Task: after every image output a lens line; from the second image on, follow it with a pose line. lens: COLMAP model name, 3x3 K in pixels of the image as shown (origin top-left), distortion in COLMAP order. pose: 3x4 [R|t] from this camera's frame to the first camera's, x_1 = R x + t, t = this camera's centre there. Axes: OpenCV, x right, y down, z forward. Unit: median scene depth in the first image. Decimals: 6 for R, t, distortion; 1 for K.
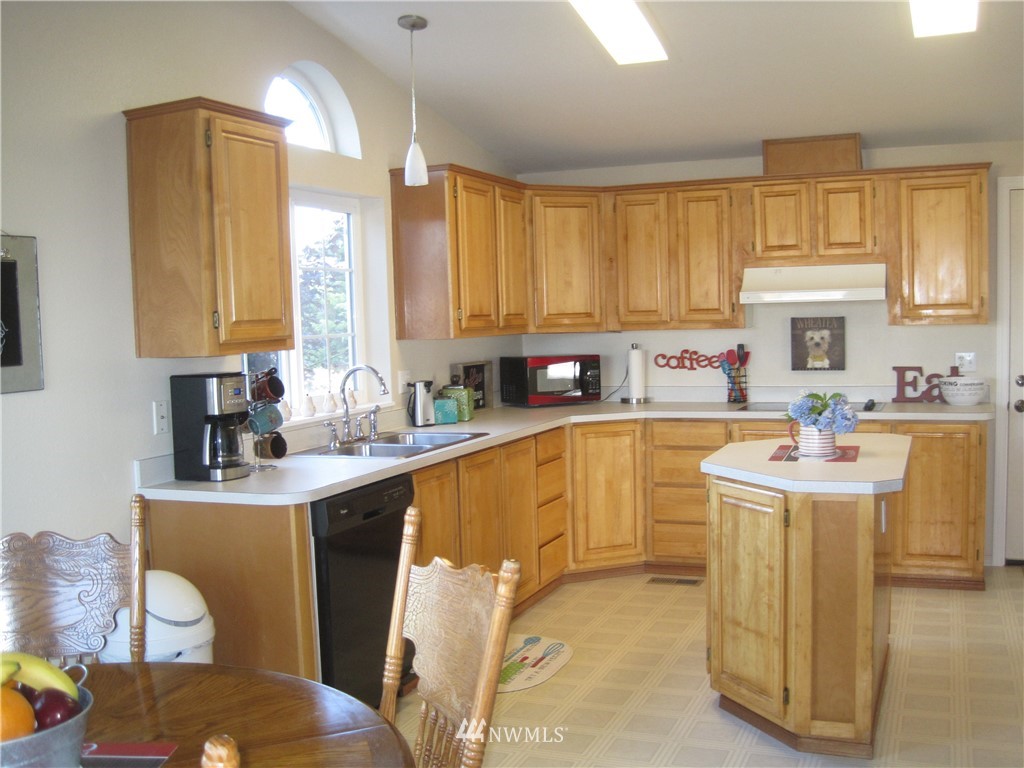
lens RADIAL K [[1065.5, 0, 512.0], [0, 1065.5, 384.0], [0, 0, 1]] dist [-0.124786, 0.008804]
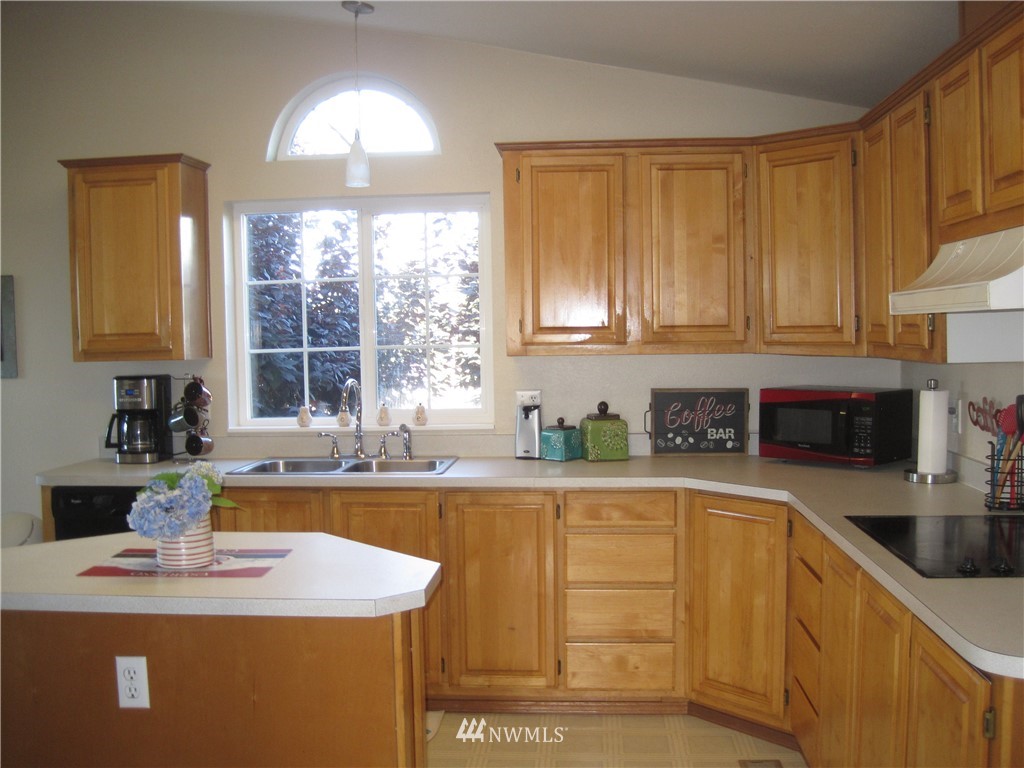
lens RADIAL K [[1065.5, 0, 512.0], [0, 1065.5, 384.0], [0, 0, 1]] dist [-0.124786, 0.008804]
pose [[0.306998, 0.066511, -0.949383, 0.678380], [-0.058135, 0.997003, 0.051048, -0.058979], [0.949933, 0.039520, 0.309944, 0.699213]]
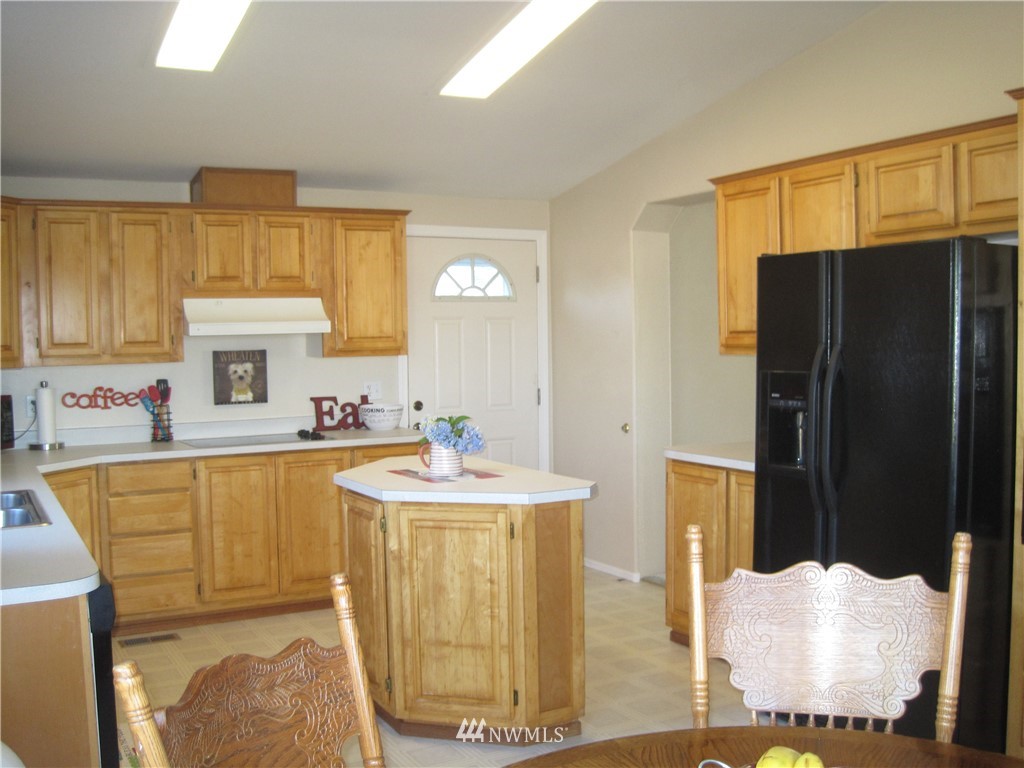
lens RADIAL K [[1065.5, 0, 512.0], [0, 1065.5, 384.0], [0, 0, 1]] dist [-0.124786, 0.008804]
pose [[0.638666, -0.019371, 0.769240, -0.320054], [0.051185, 0.998538, -0.017351, -0.001341], [-0.767780, 0.050455, 0.638724, 0.172705]]
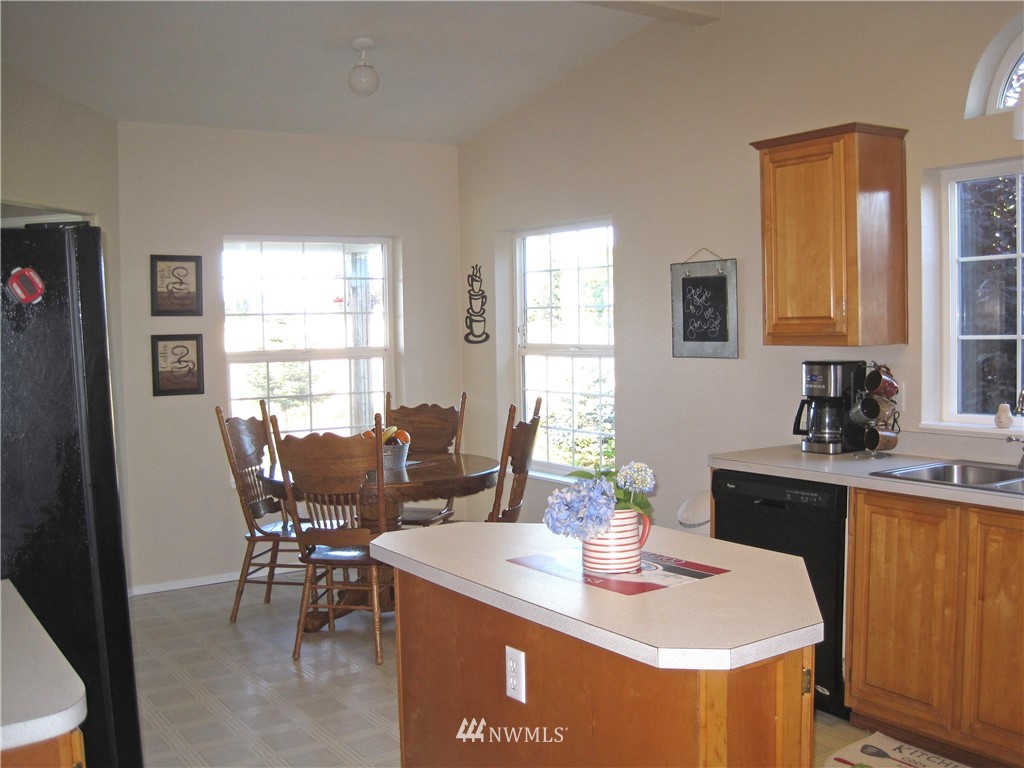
lens RADIAL K [[1065.5, 0, 512.0], [0, 1065.5, 384.0], [0, 0, 1]] dist [-0.124786, 0.008804]
pose [[-0.545915, 0.084119, -0.833607, 0.591548], [-0.024915, 0.992877, 0.116508, -0.075365], [0.837470, 0.084372, -0.539930, 0.904989]]
